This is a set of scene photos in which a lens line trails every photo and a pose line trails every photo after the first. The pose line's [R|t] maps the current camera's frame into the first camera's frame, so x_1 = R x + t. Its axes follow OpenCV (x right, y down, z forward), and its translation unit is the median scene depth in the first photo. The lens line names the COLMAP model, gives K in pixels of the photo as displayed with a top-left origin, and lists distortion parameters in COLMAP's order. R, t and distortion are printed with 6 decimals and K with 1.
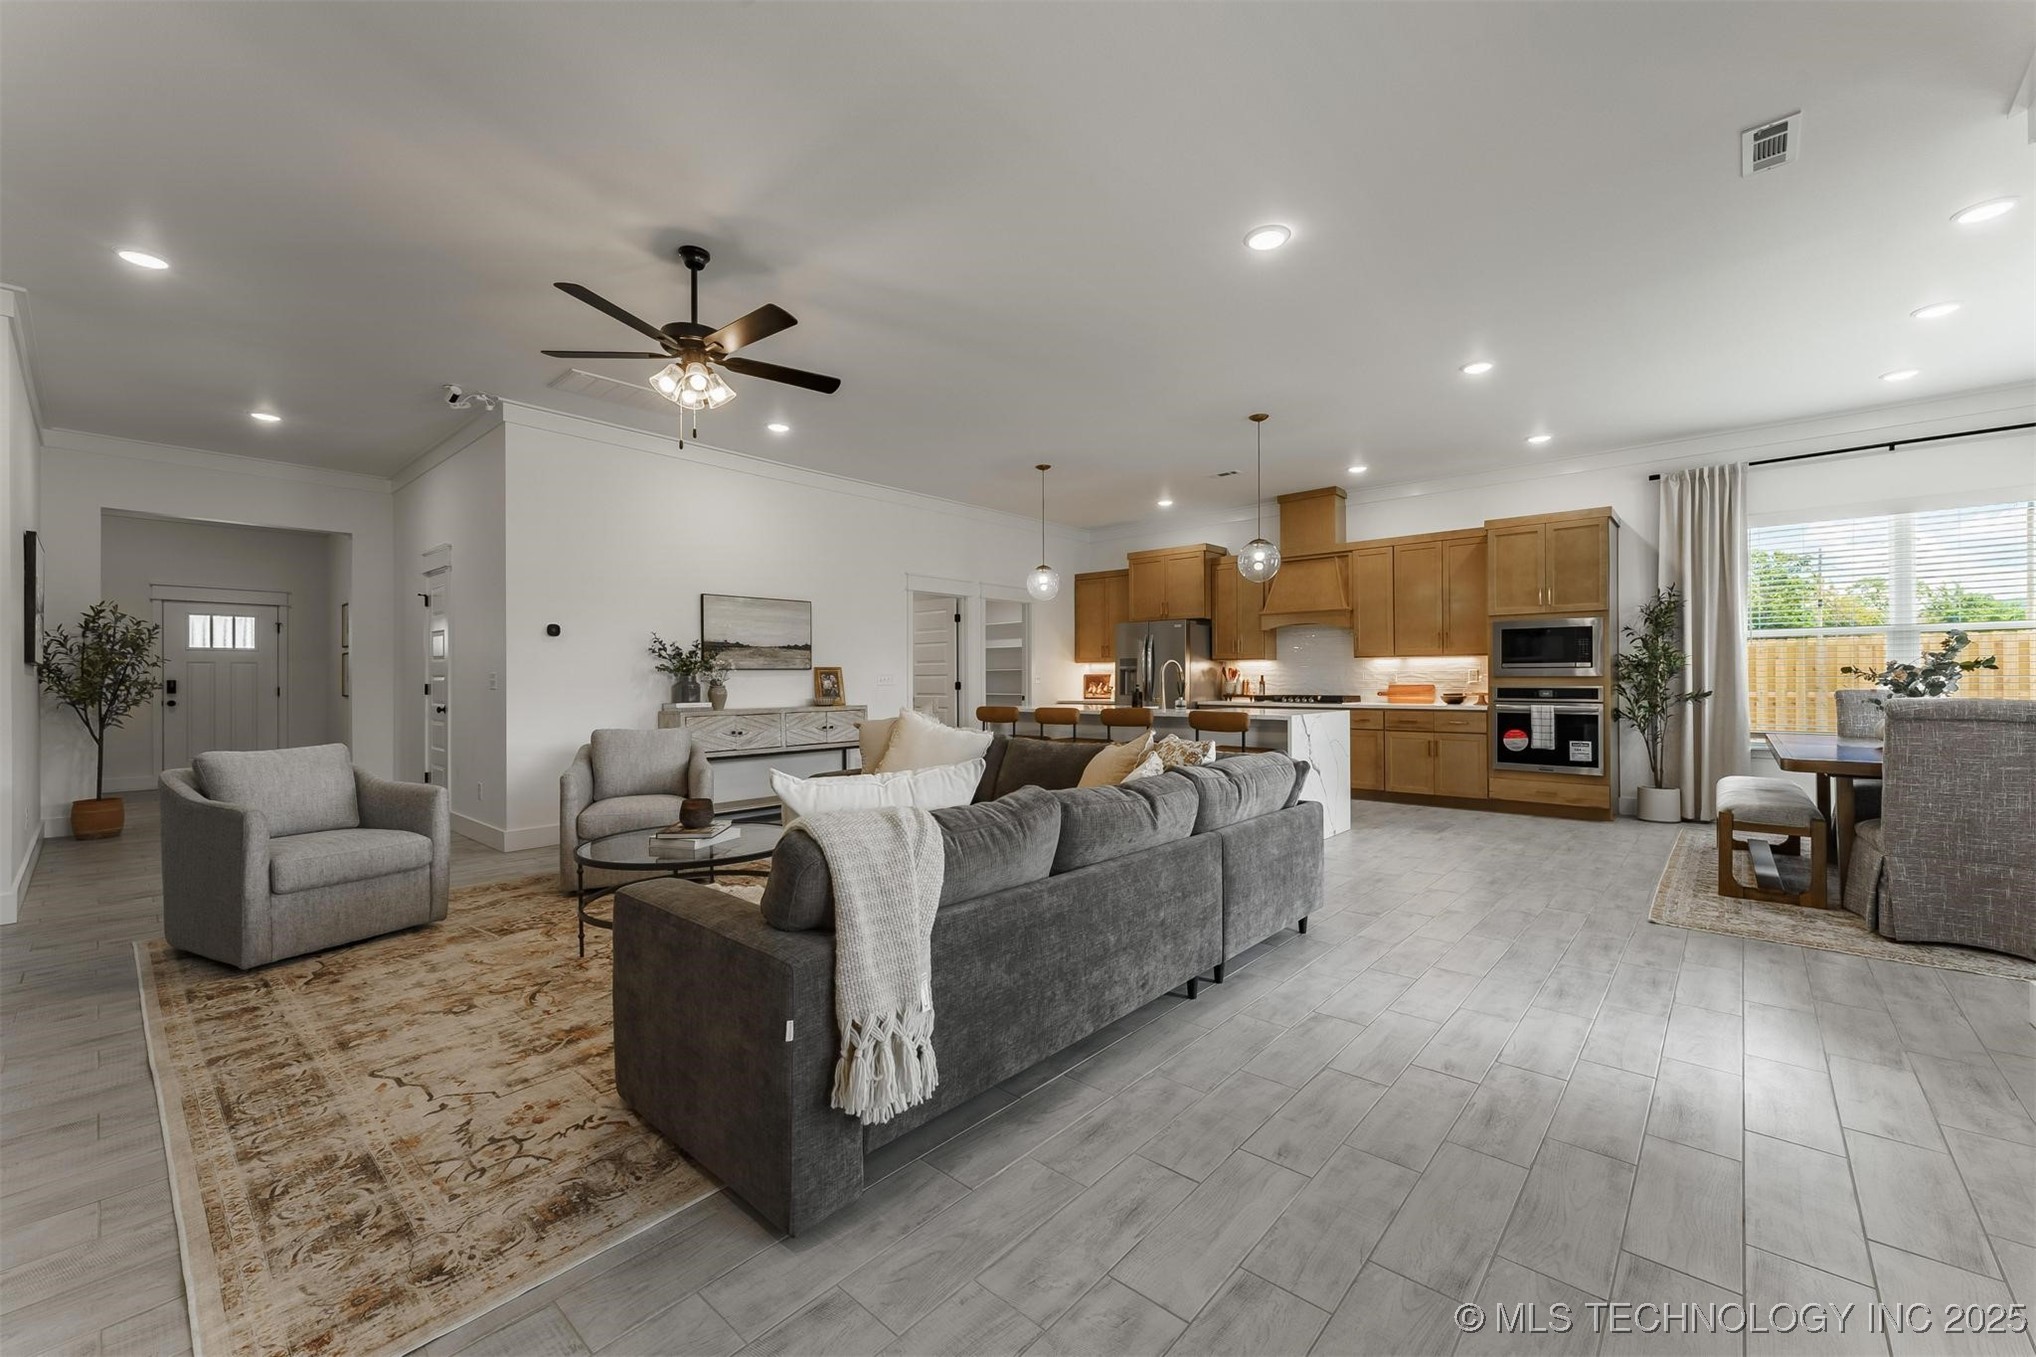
lens RADIAL K [[822.0, 0, 1025.8], [0, 822.0, 671.0], [0, 0, 1]] dist [0.009739, -0.000301]
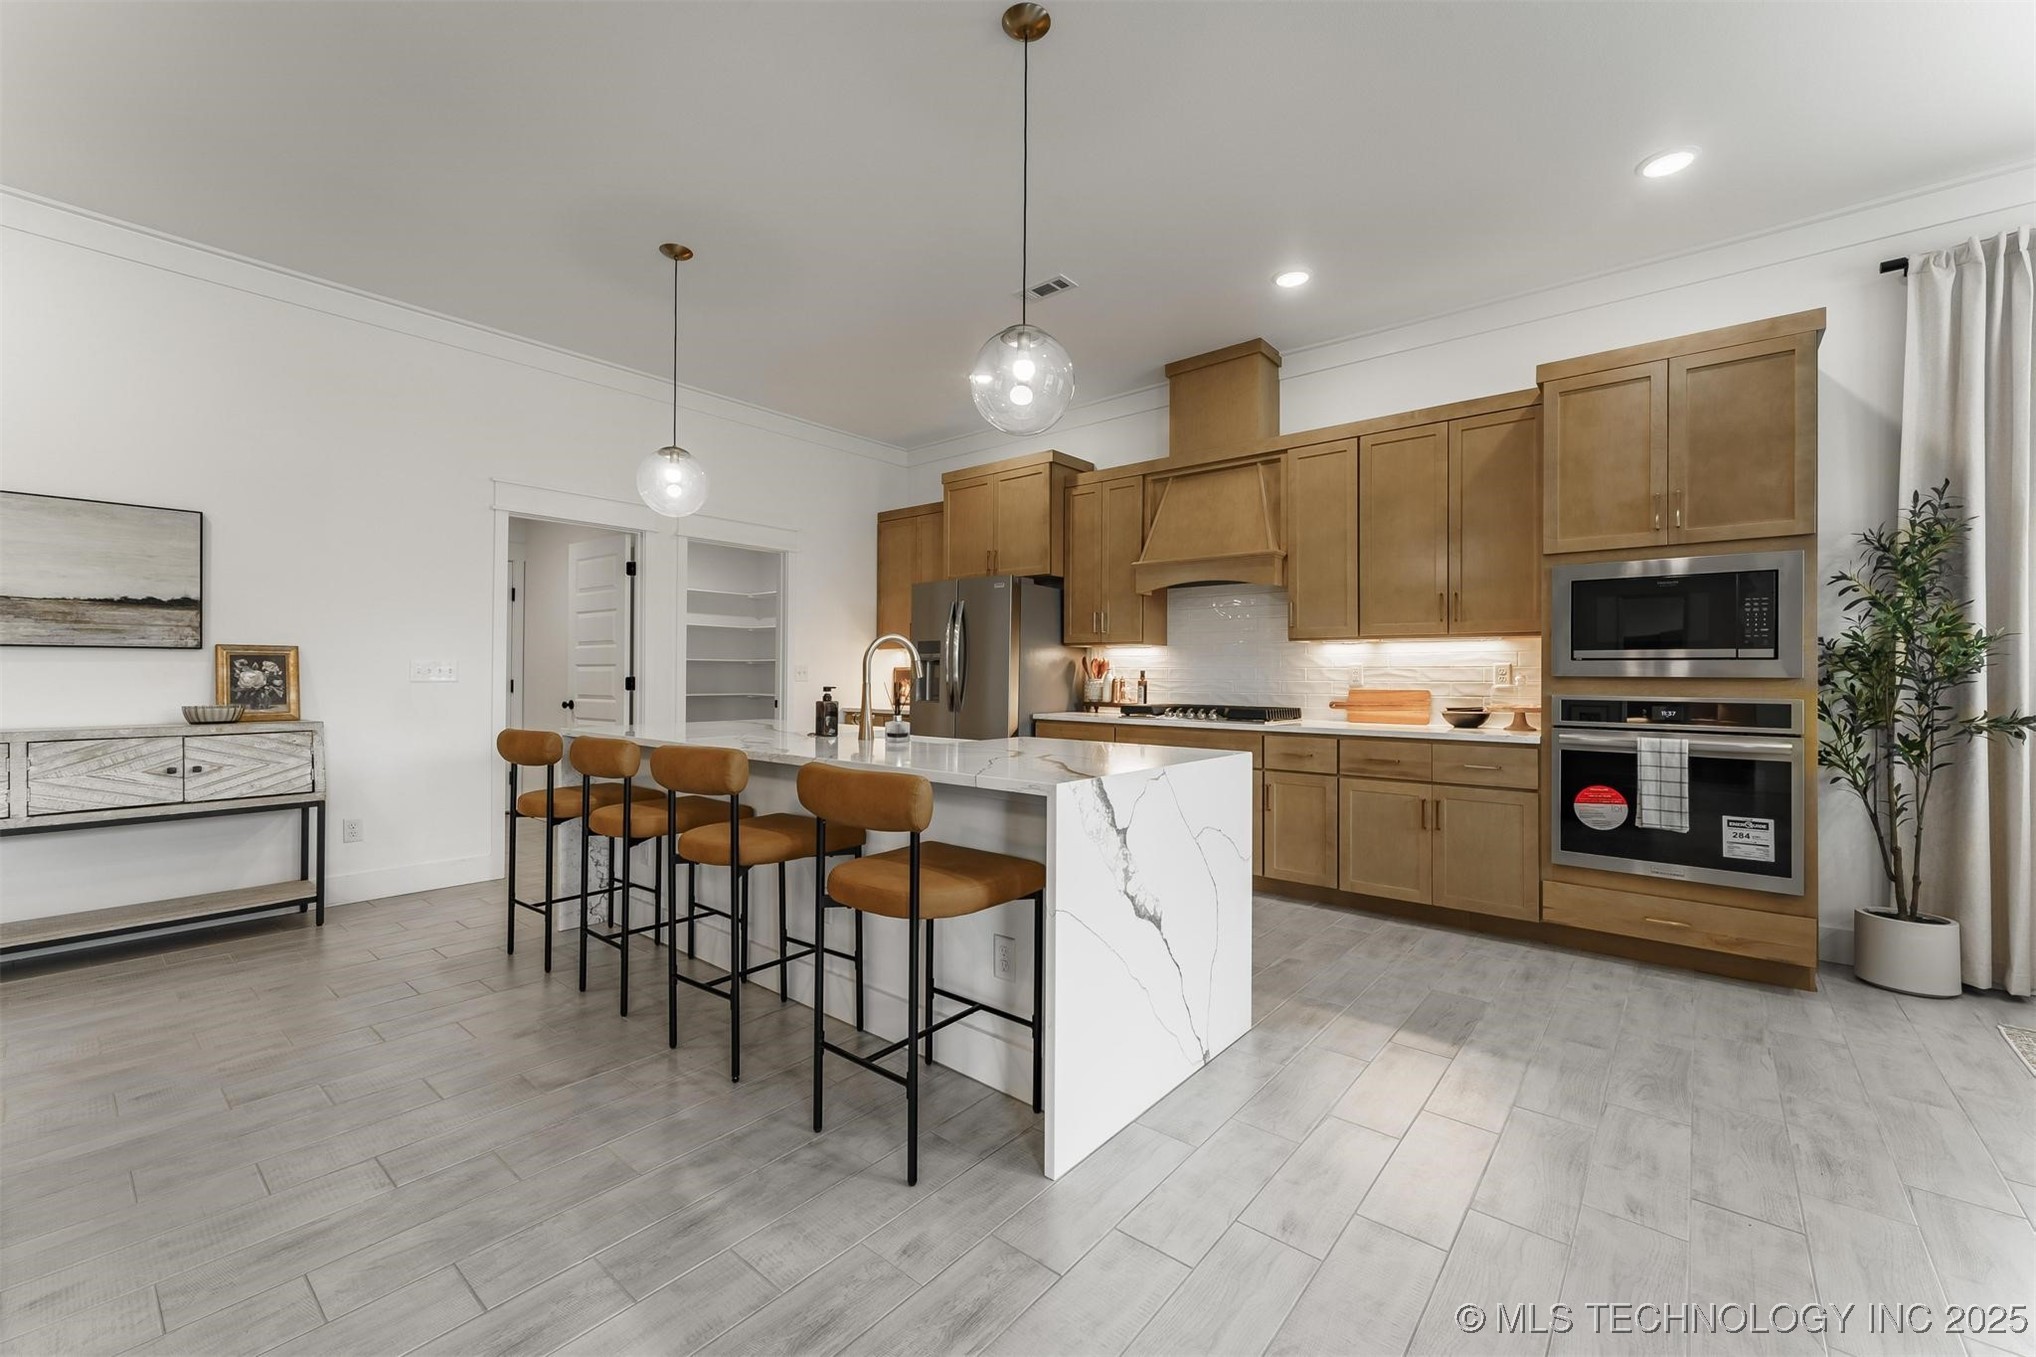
lens RADIAL K [[822.0, 0, 1025.8], [0, 822.0, 671.0], [0, 0, 1]] dist [0.009739, -0.000301]
pose [[0.999542, 0.010080, 0.028529, 0.234885], [-0.010201, 0.999940, 0.004088, 0.004497], [-0.028486, -0.004378, 0.999585, 0.511275]]
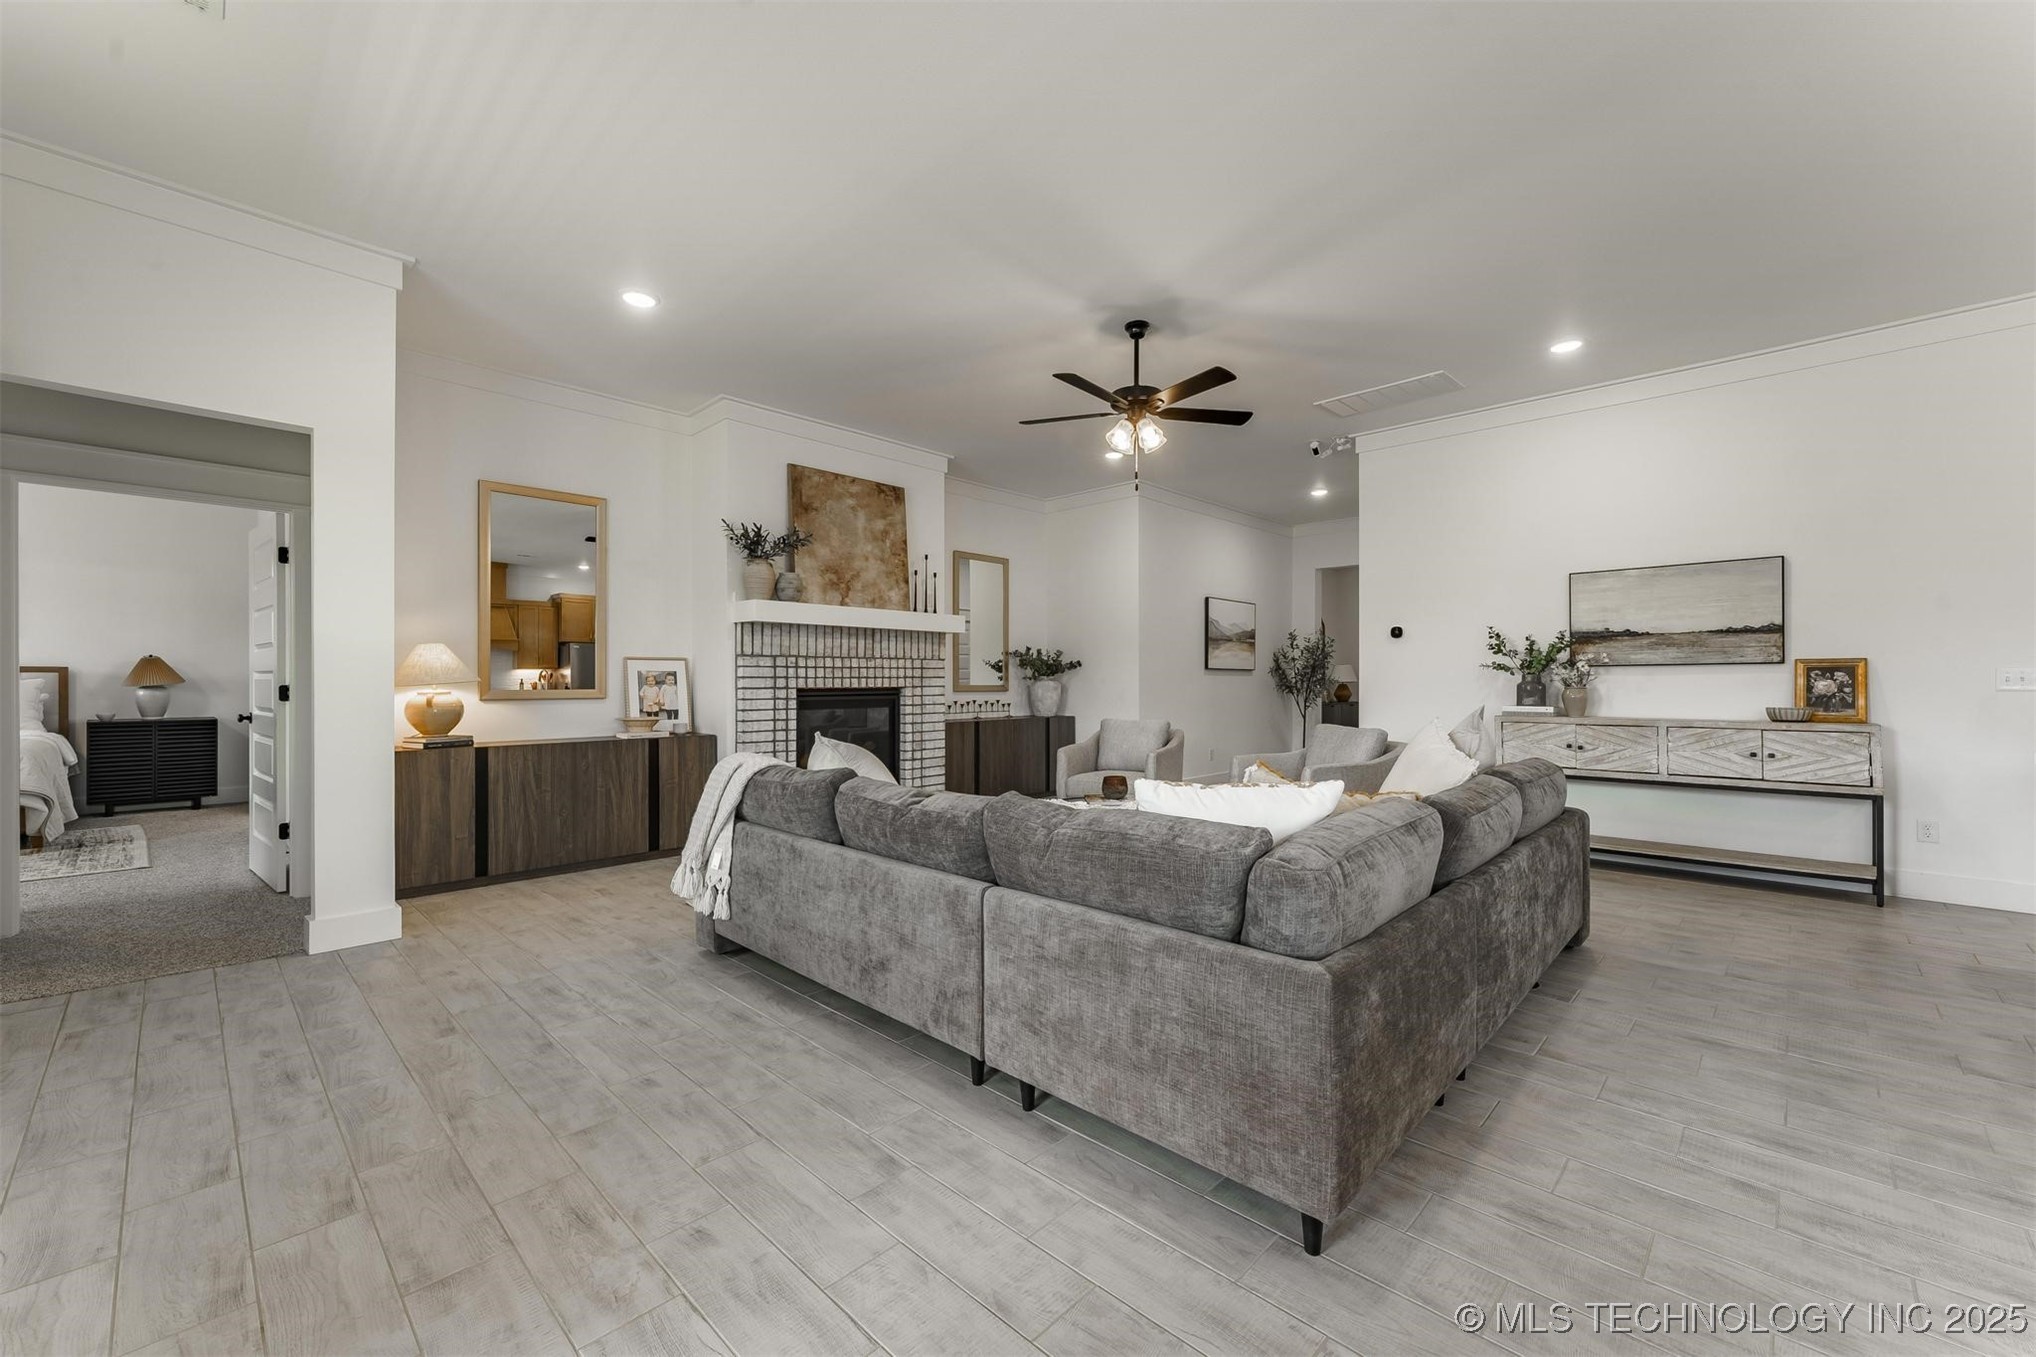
lens RADIAL K [[807.5, 0, 1000.6], [0, 807.5, 673.6], [0, 0, 1]] dist [-0.000489, -0.000063]
pose [[-0.059767, -0.004424, -0.998203, 0.417146], [0.009741, 0.999940, -0.005015, 0.003454], [0.998165, -0.010023, -0.059720, 0.458697]]
